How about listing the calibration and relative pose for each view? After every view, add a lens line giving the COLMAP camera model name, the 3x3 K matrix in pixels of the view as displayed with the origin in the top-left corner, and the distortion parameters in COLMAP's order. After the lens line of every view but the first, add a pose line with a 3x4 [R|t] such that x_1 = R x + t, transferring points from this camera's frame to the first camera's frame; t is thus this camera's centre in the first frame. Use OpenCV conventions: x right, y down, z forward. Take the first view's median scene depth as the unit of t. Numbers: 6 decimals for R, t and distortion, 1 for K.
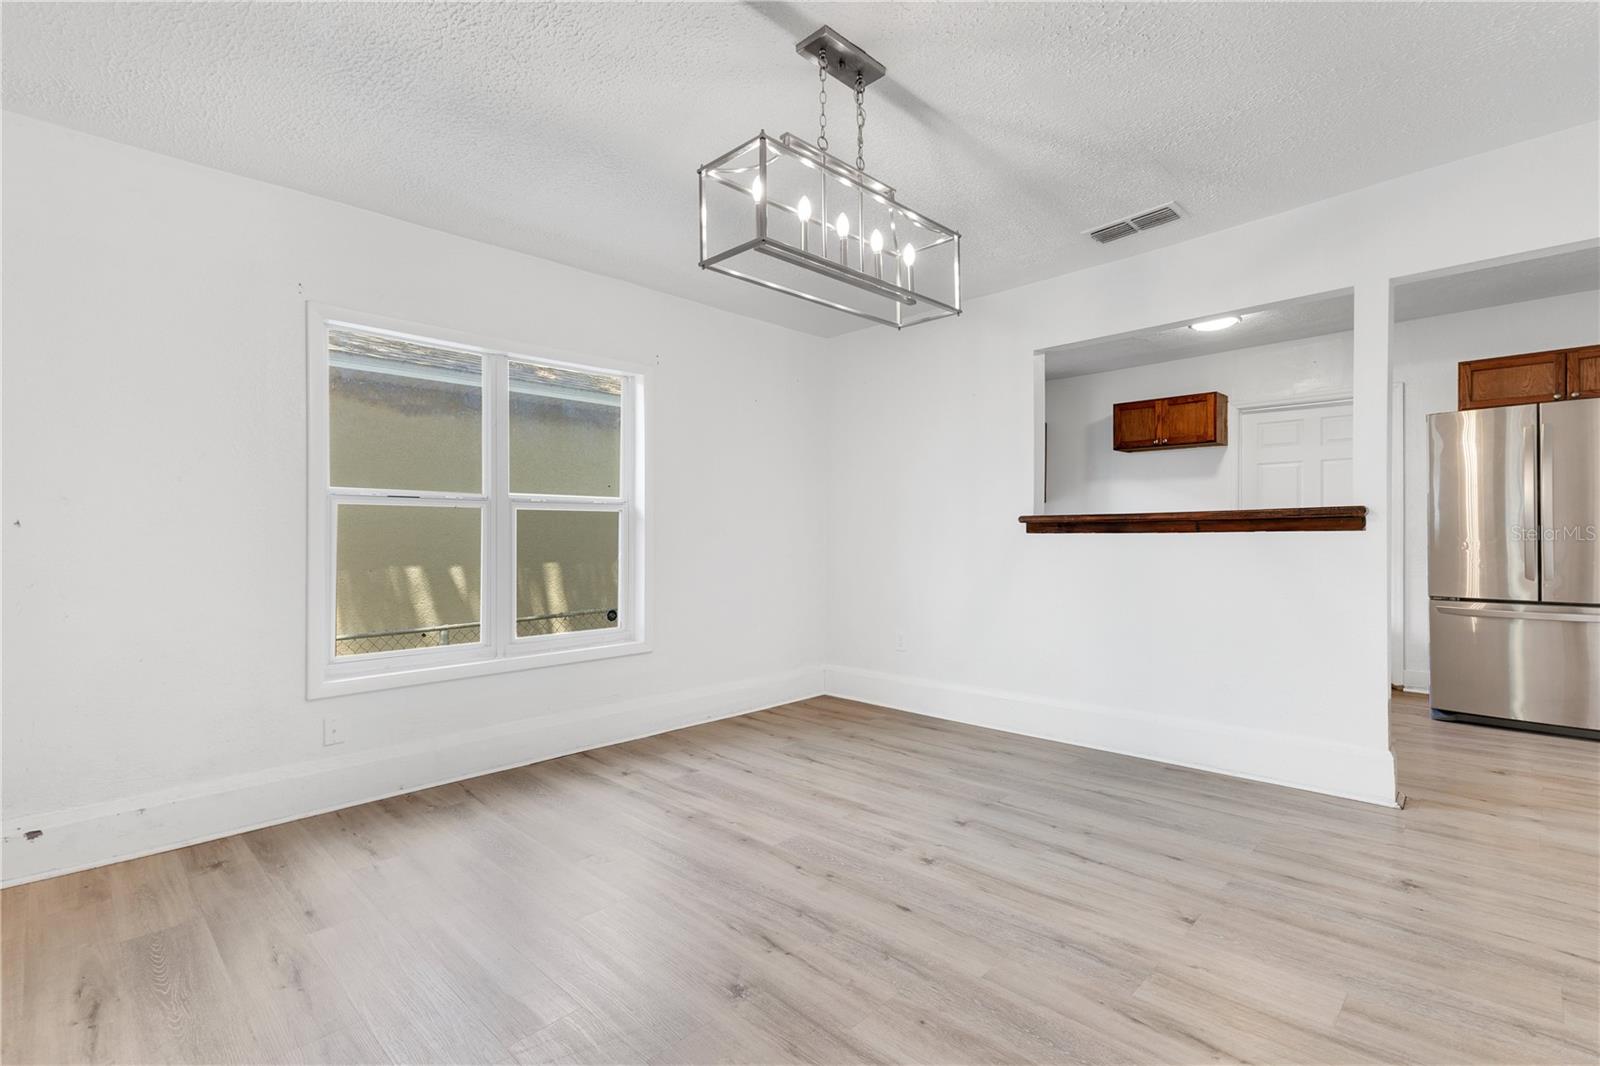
lens RADIAL K [[740.7, 0, 815.6], [0, 740.7, 537.4], [0, 0, 1]] dist [0.003514, -0.000105]
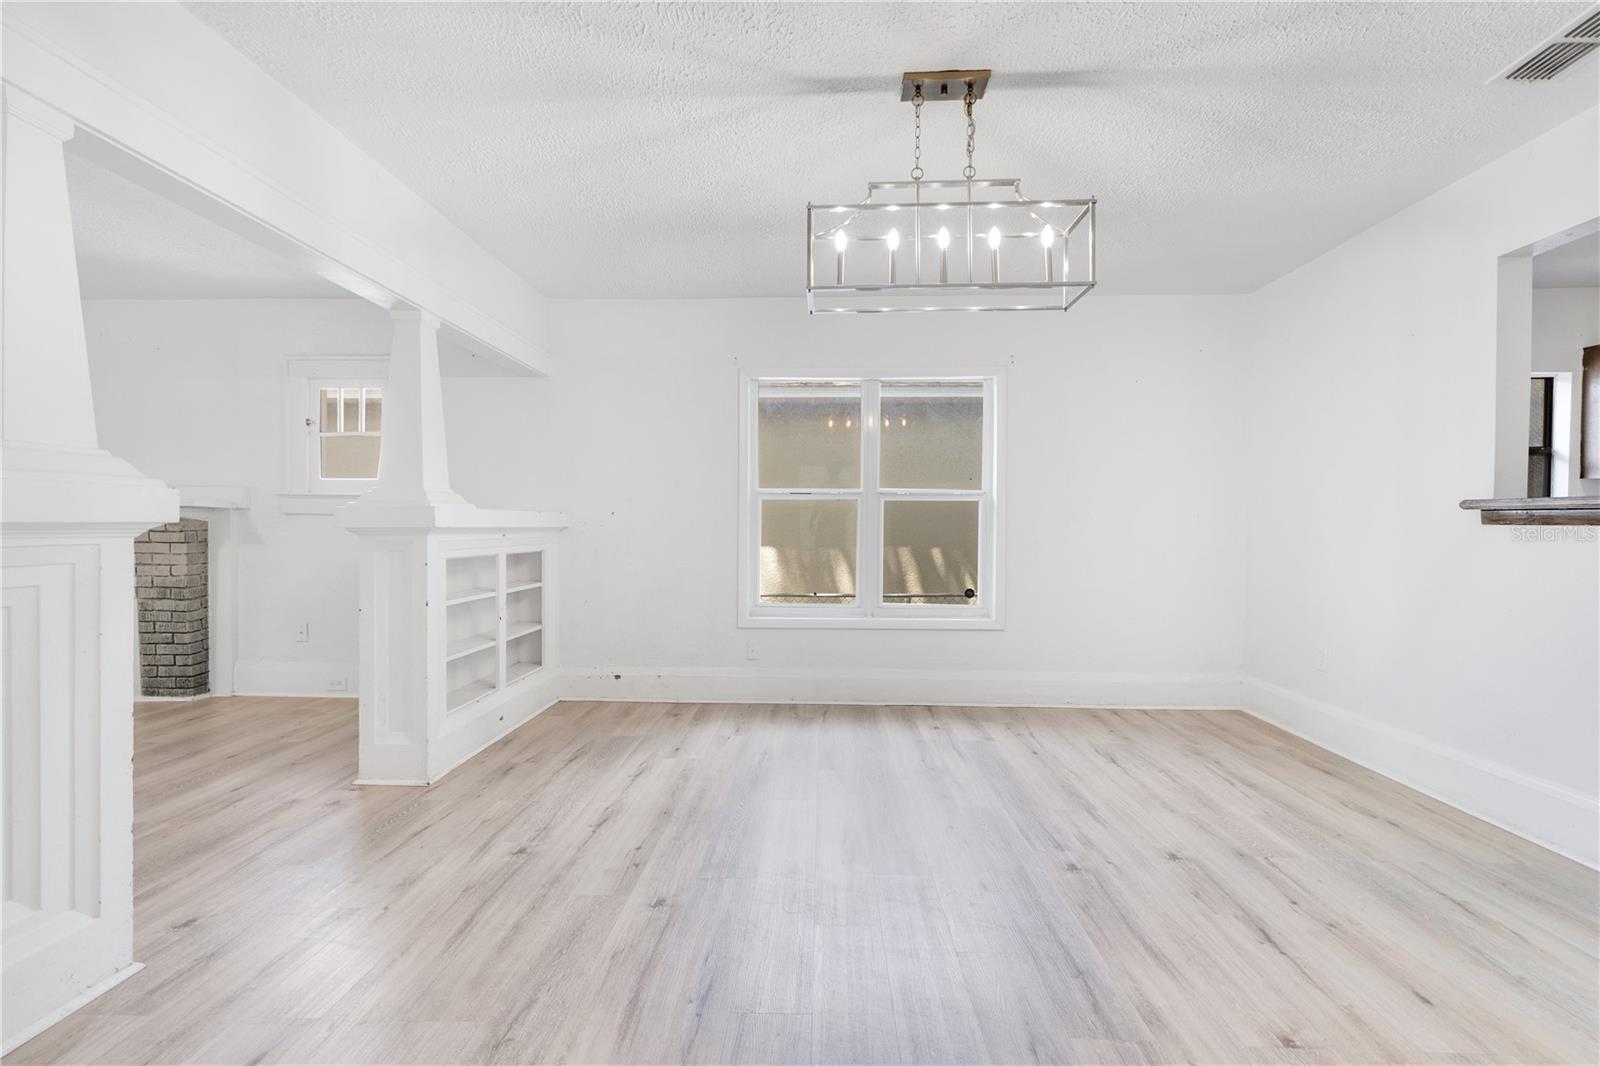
lens RADIAL K [[714.1, 0, 795.3], [0, 714.1, 524.5], [0, 0, 1]] dist [0.001659, 0.000513]
pose [[0.664512, 0.011376, -0.747191, 0.431075], [-0.012671, 0.999912, 0.003955, -0.000962], [0.747170, 0.006839, 0.664598, 0.090680]]
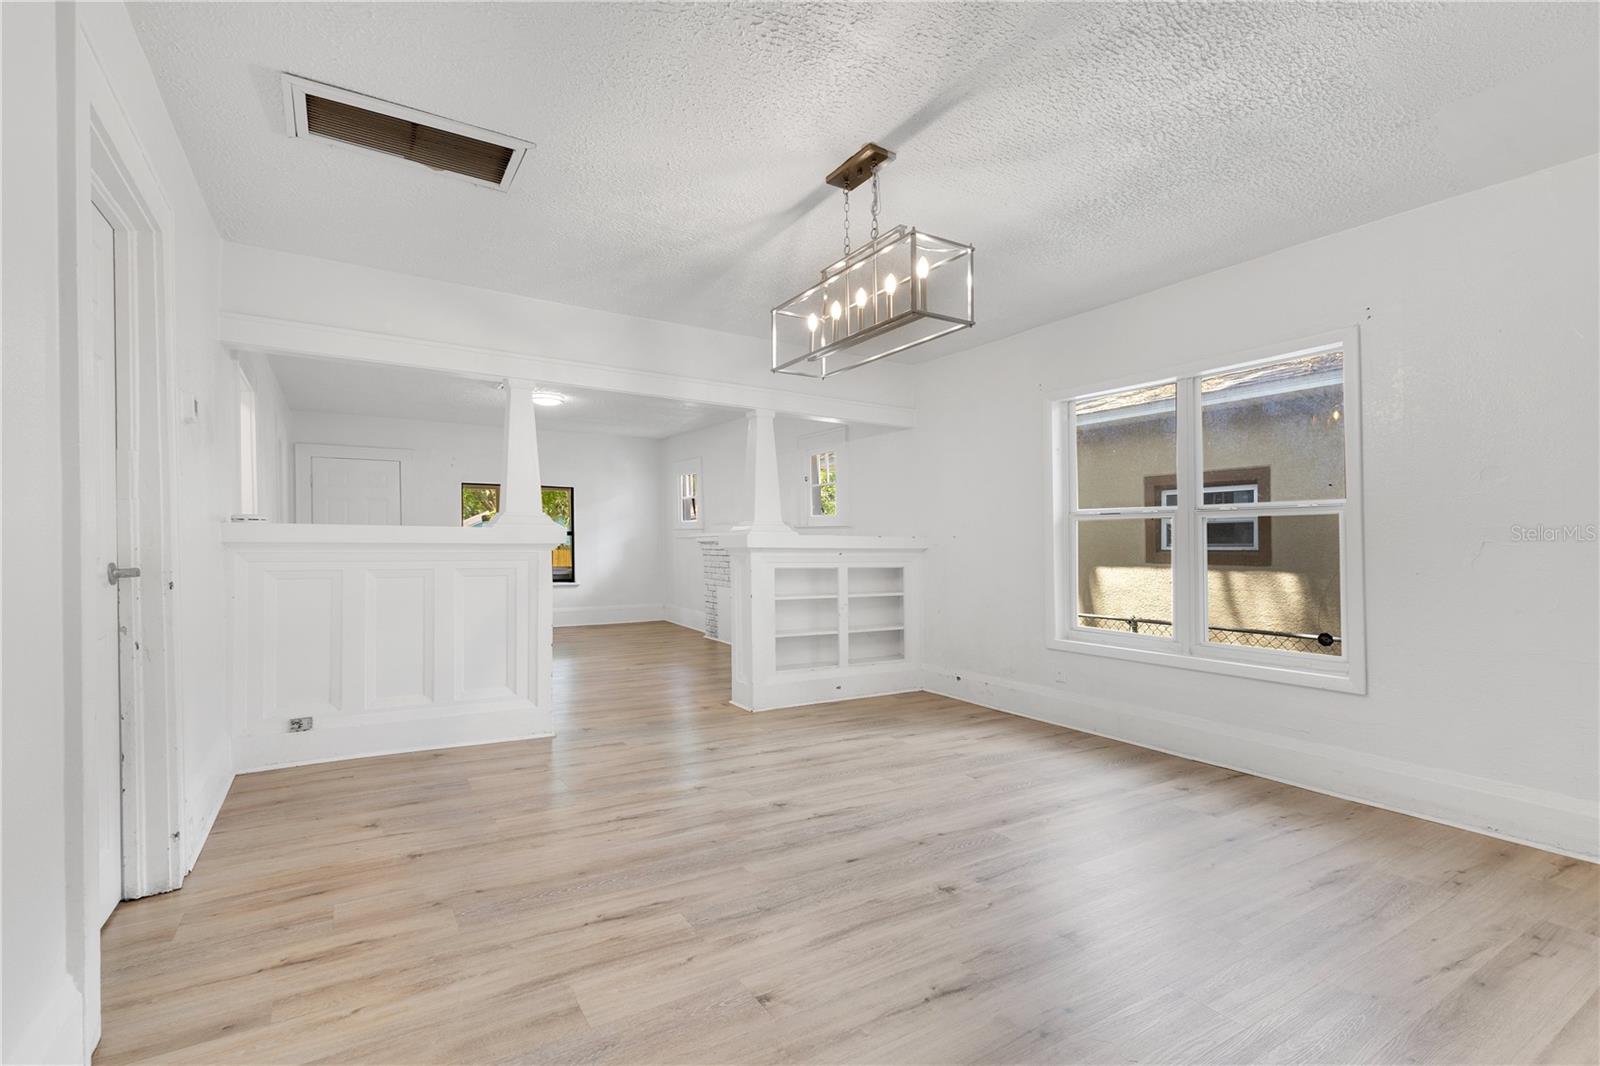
lens RADIAL K [[714.1, 0, 795.3], [0, 714.1, 524.5], [0, 0, 1]] dist [0.001659, 0.000513]
pose [[-0.246987, -0.022179, -0.968765, 0.790062], [-0.004807, 0.999754, -0.021663, -0.003153], [0.969007, -0.000693, -0.247032, 0.756092]]
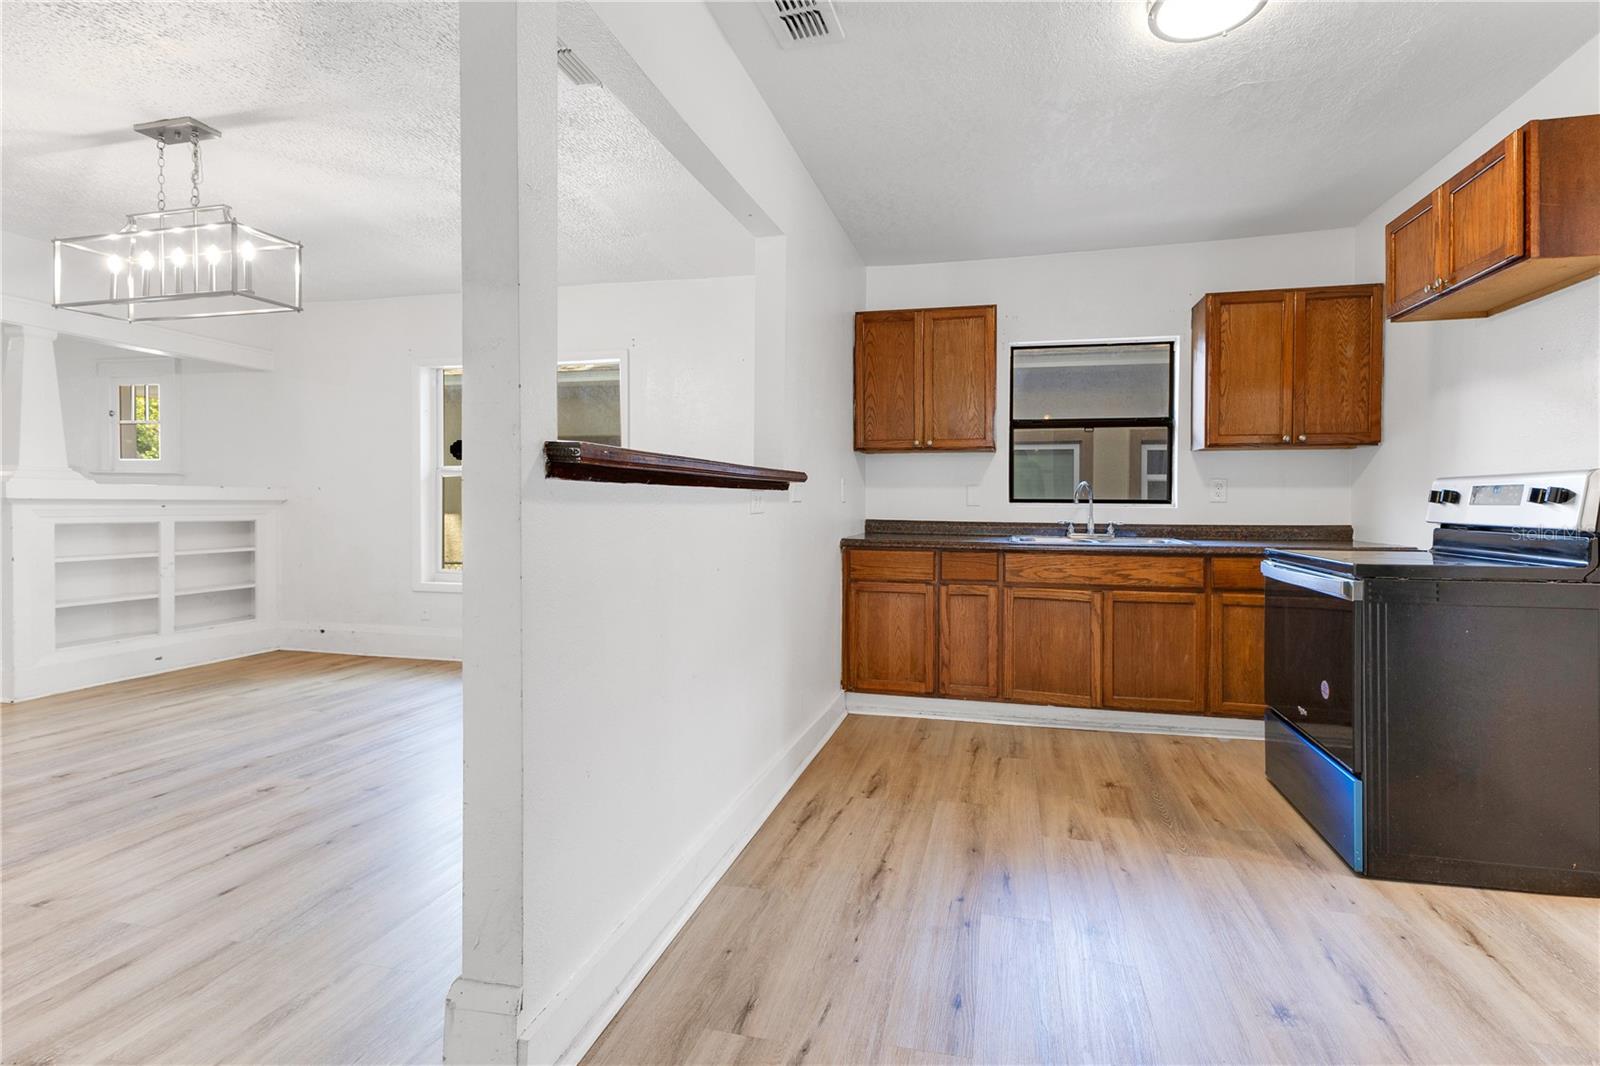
lens RADIAL K [[756.5, 0, 831.6], [0, 756.5, 478.8], [0, 0, 1]] dist [0.003461, -0.000256]
pose [[0.497558, -0.012230, -0.867345, 1.126154], [-0.001372, 0.999888, -0.014886, -0.005335], [0.867430, 0.008597, 0.497485, 0.847864]]
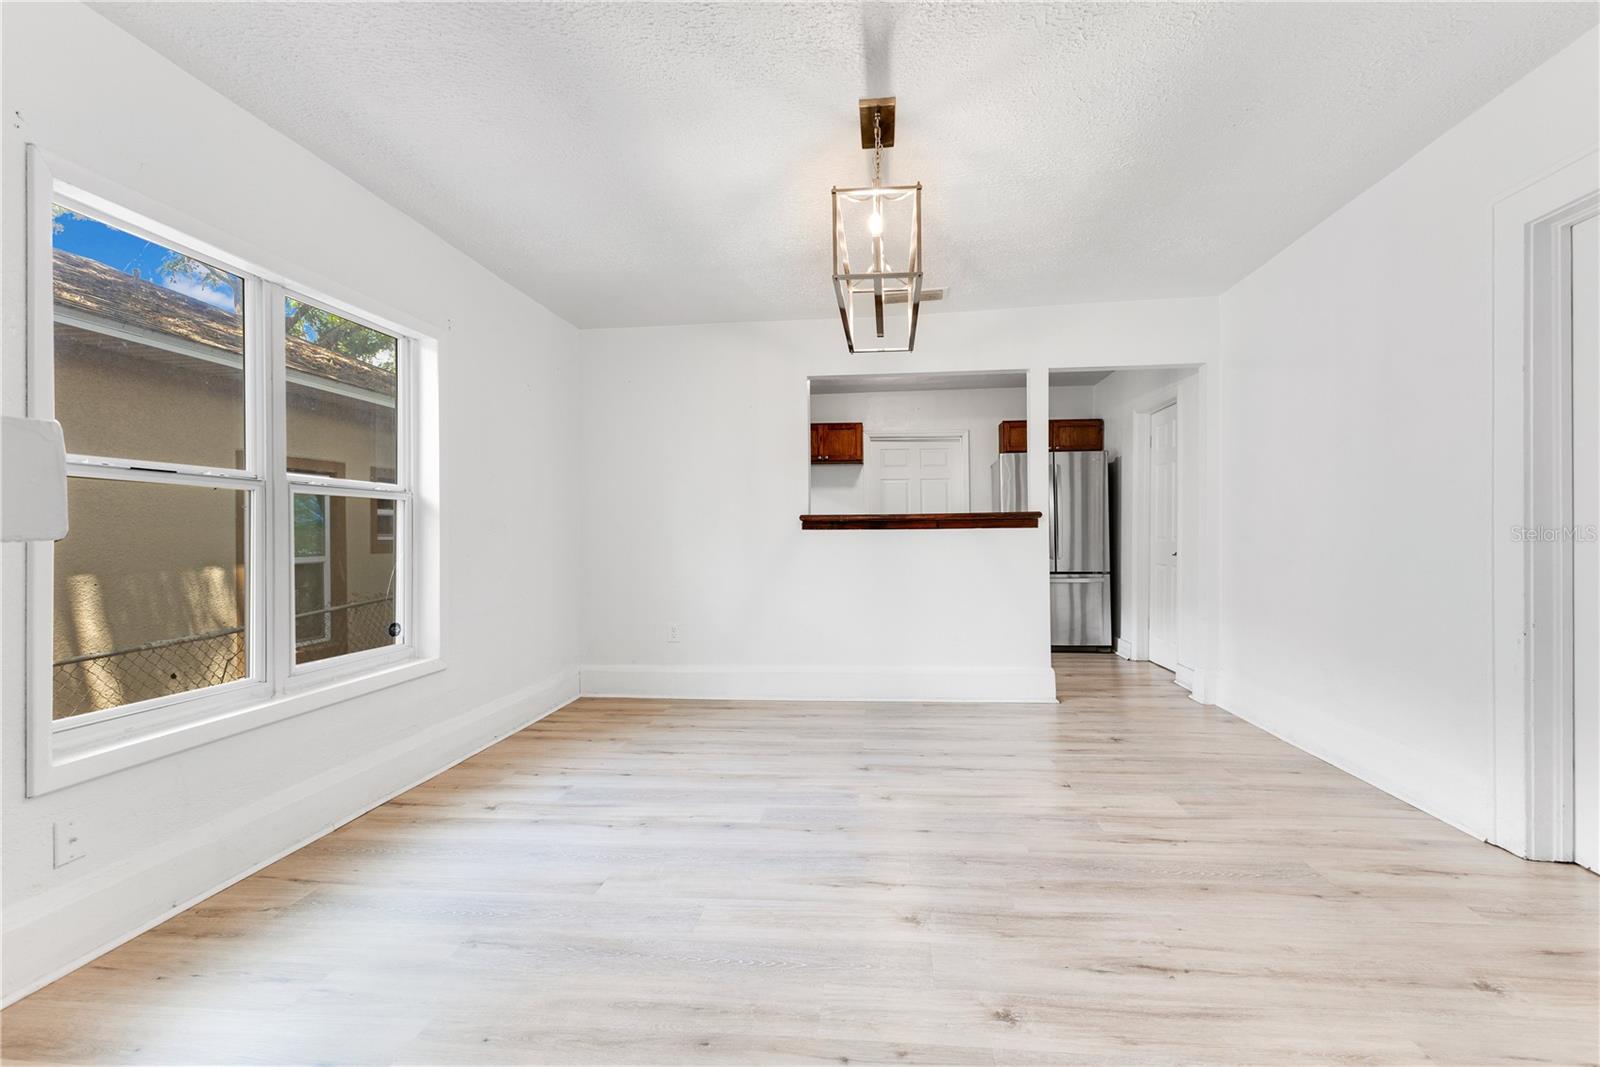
lens RADIAL K [[704.7, 0, 835.9], [0, 704.7, 534.1], [0, 0, 1]] dist [0.003791, 0.000039]
pose [[0.774150, -0.000050, 0.633003, -0.466563], [0.002502, 0.999992, -0.002981, 0.005903], [-0.632998, 0.003891, 0.774144, 0.115598]]
